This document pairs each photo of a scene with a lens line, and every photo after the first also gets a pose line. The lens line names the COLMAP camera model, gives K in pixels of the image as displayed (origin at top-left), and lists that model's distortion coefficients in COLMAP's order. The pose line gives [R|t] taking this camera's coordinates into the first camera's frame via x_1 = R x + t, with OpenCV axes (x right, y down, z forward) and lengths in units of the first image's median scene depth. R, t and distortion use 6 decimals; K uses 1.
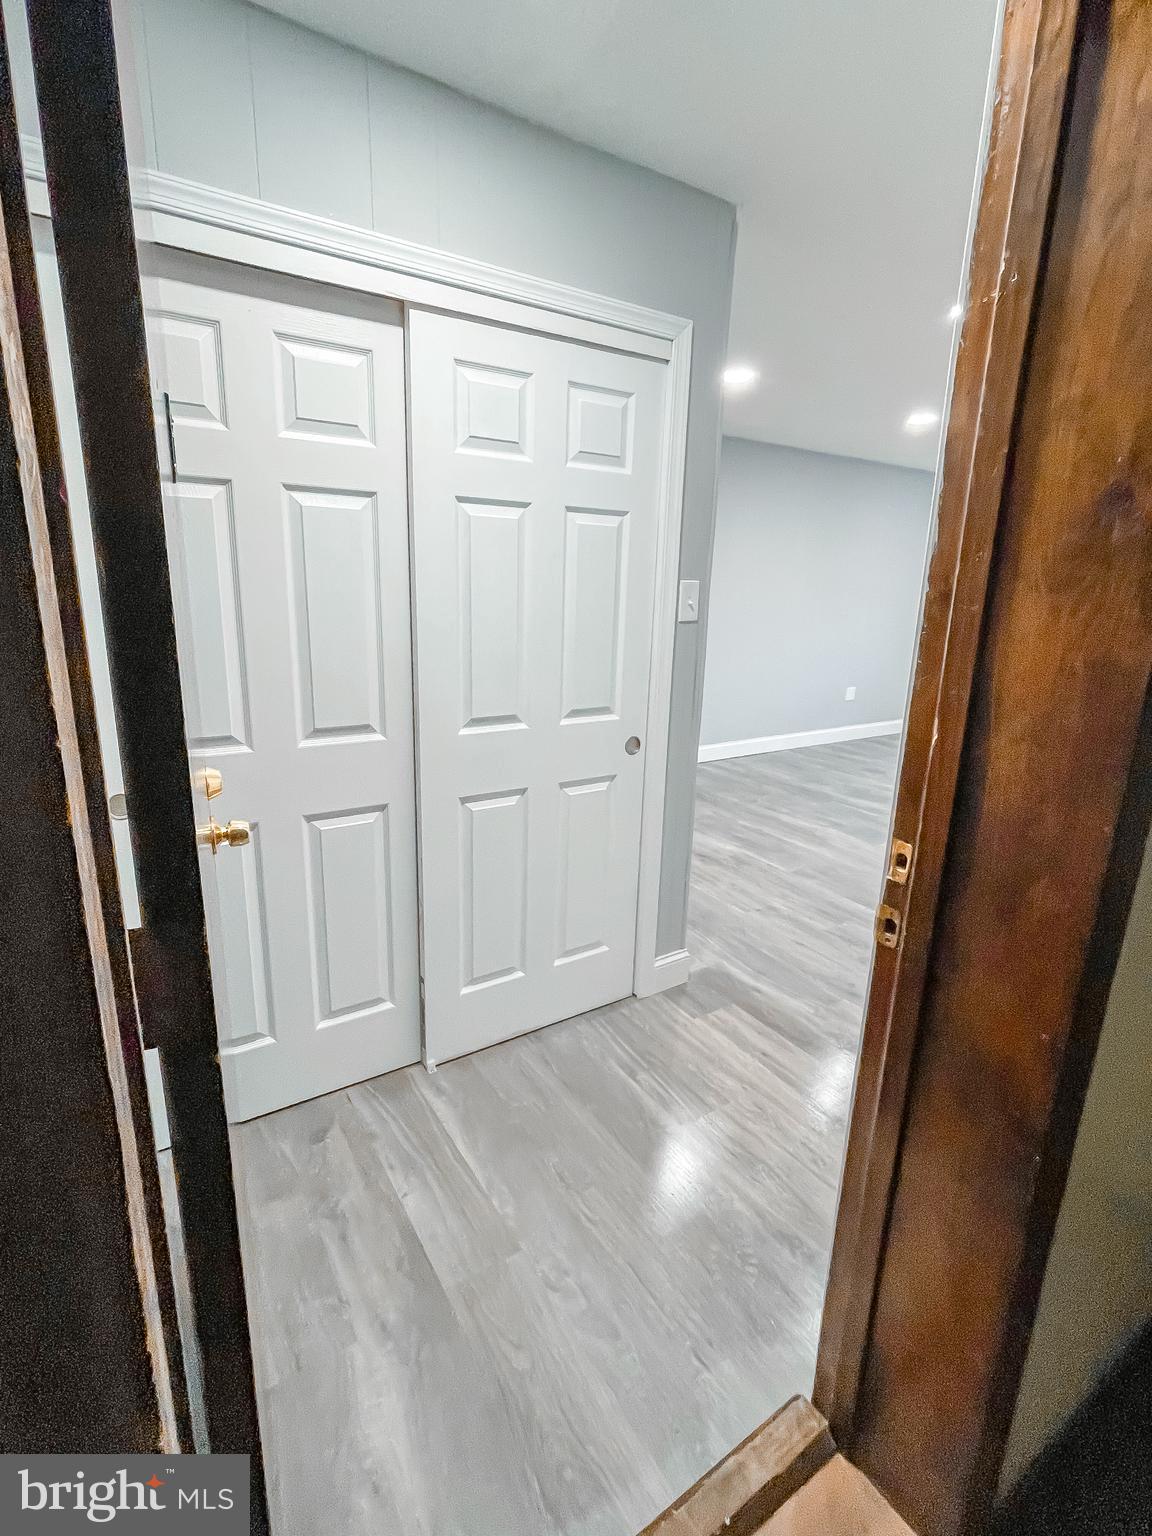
lens RADIAL K [[727.6, 0, 570.1], [0, 727.6, 762.6], [0, 0, 1]] dist [-0.002097, -0.000433]
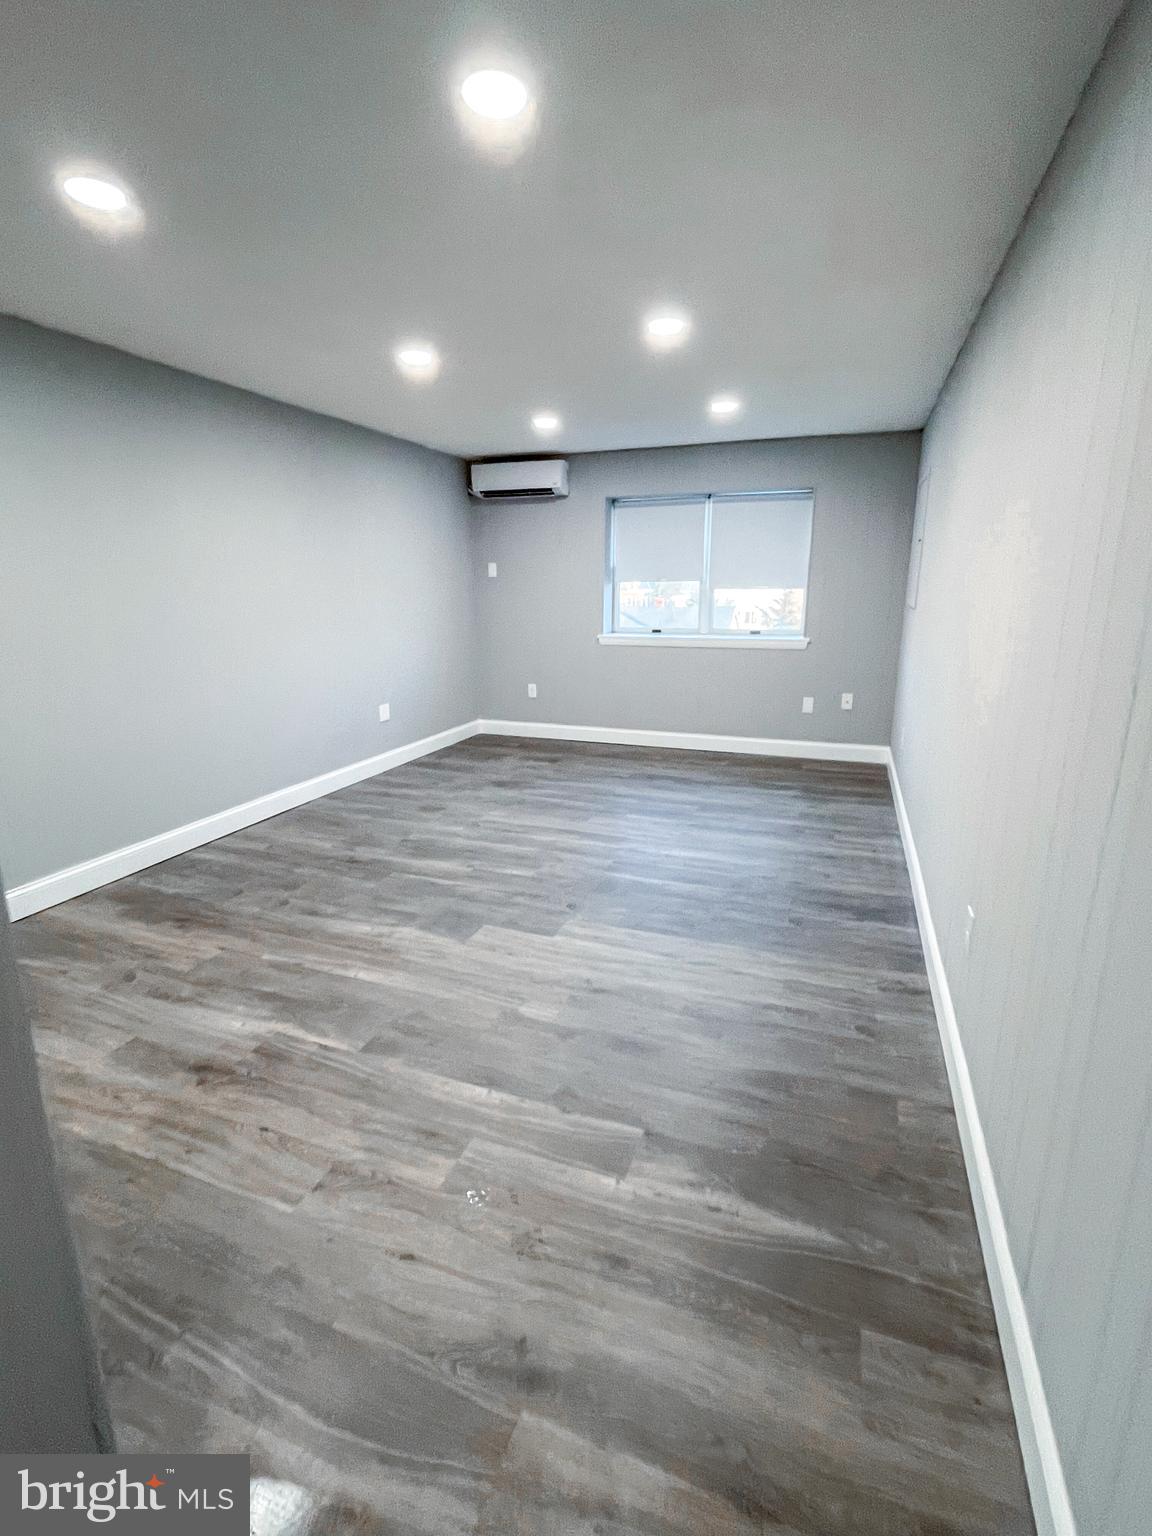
lens RADIAL K [[727.6, 0, 570.1], [0, 727.6, 762.6], [0, 0, 1]] dist [-0.002097, -0.000433]
pose [[0.802220, -0.167924, 0.572926, 0.143172], [0.165928, 0.984533, 0.056230, -0.097162], [-0.573507, 0.049956, 0.817676, 0.409623]]
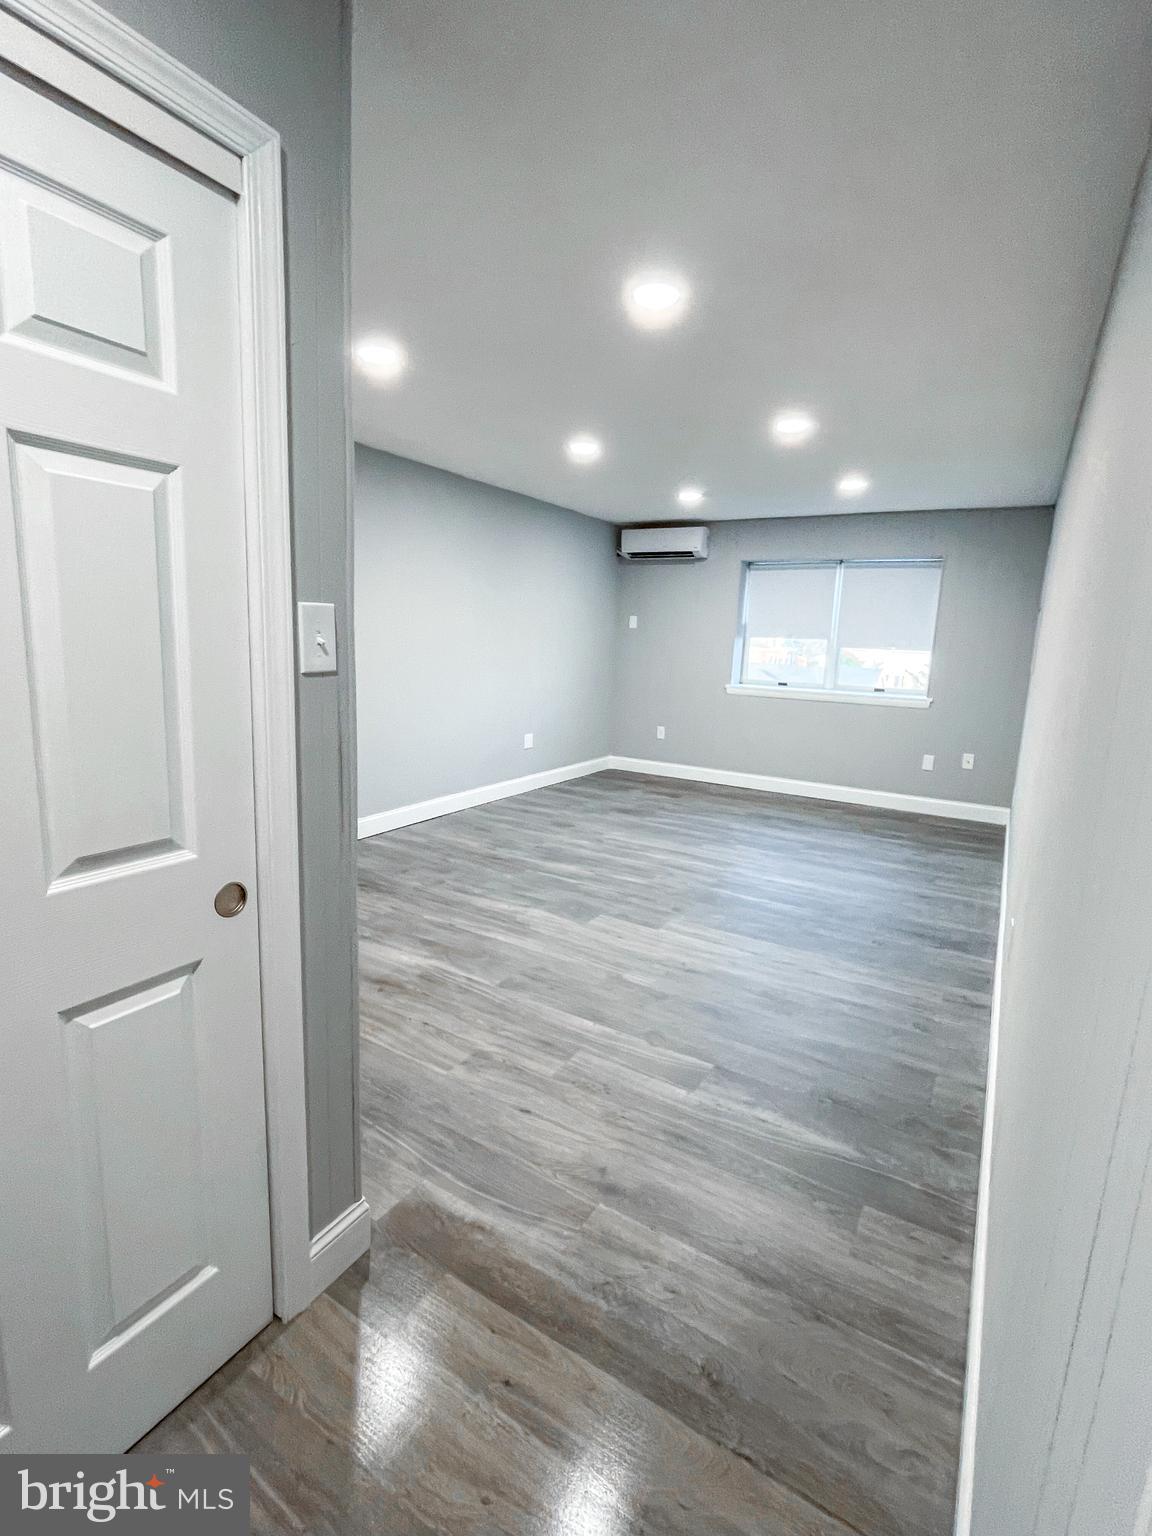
lens RADIAL K [[727.6, 0, 570.1], [0, 727.6, 762.6], [0, 0, 1]] dist [-0.002097, -0.000433]
pose [[0.900917, -0.065032, 0.429090, 0.058223], [0.088804, 0.995413, -0.035591, -0.055459], [-0.424808, 0.070169, 0.902560, 0.259771]]
